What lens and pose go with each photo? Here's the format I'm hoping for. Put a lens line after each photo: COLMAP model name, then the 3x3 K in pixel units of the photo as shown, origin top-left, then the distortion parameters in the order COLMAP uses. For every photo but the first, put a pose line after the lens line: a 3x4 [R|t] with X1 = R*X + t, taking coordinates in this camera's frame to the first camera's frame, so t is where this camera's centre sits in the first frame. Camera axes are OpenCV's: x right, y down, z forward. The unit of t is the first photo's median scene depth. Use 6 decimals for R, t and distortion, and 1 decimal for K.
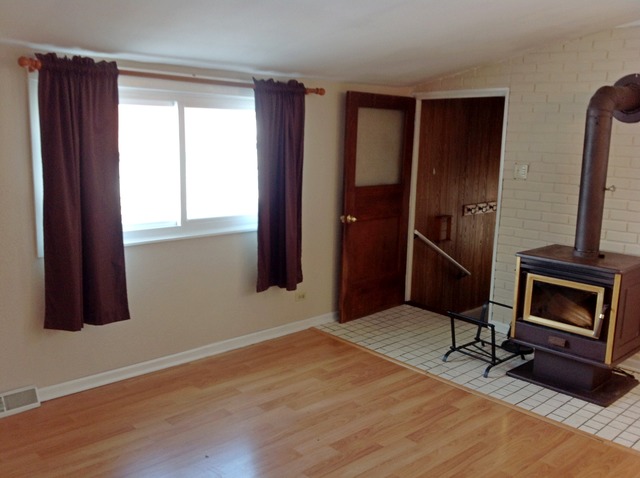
lens RADIAL K [[605.6, 0, 318.7], [0, 605.6, 240.0], [0, 0, 1]] dist [0.145628, -0.313053]
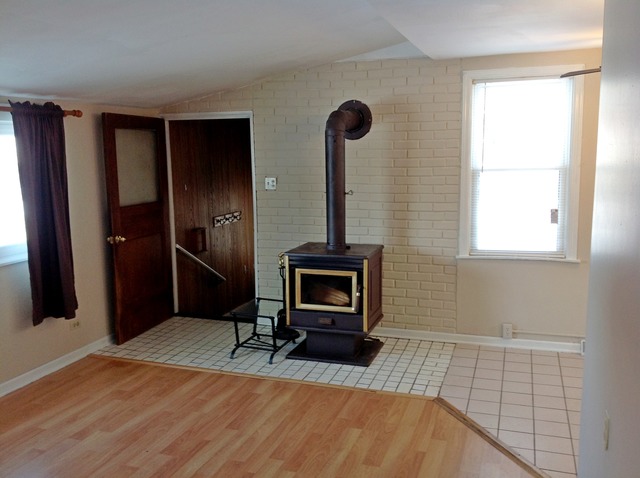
lens RADIAL K [[605.6, 0, 318.7], [0, 605.6, 240.0], [0, 0, 1]] dist [0.145628, -0.313053]
pose [[0.880789, -0.102192, 0.462350, -0.147702], [0.113316, 0.993552, 0.003734, 0.000293], [-0.459750, 0.049103, 0.886690, -0.056345]]
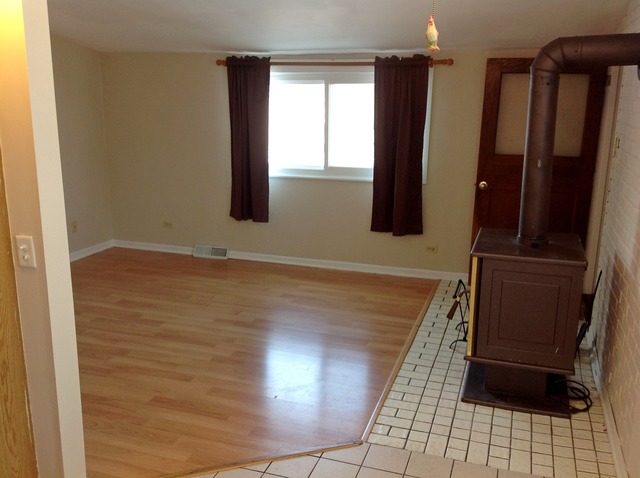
lens RADIAL K [[605.6, 0, 318.7], [0, 605.6, 240.0], [0, 0, 1]] dist [0.145628, -0.313053]
pose [[0.469864, 0.186423, -0.862829, 0.979081], [-0.151637, 0.979962, 0.129155, -0.042631], [0.869617, 0.070152, 0.488717, 0.312920]]
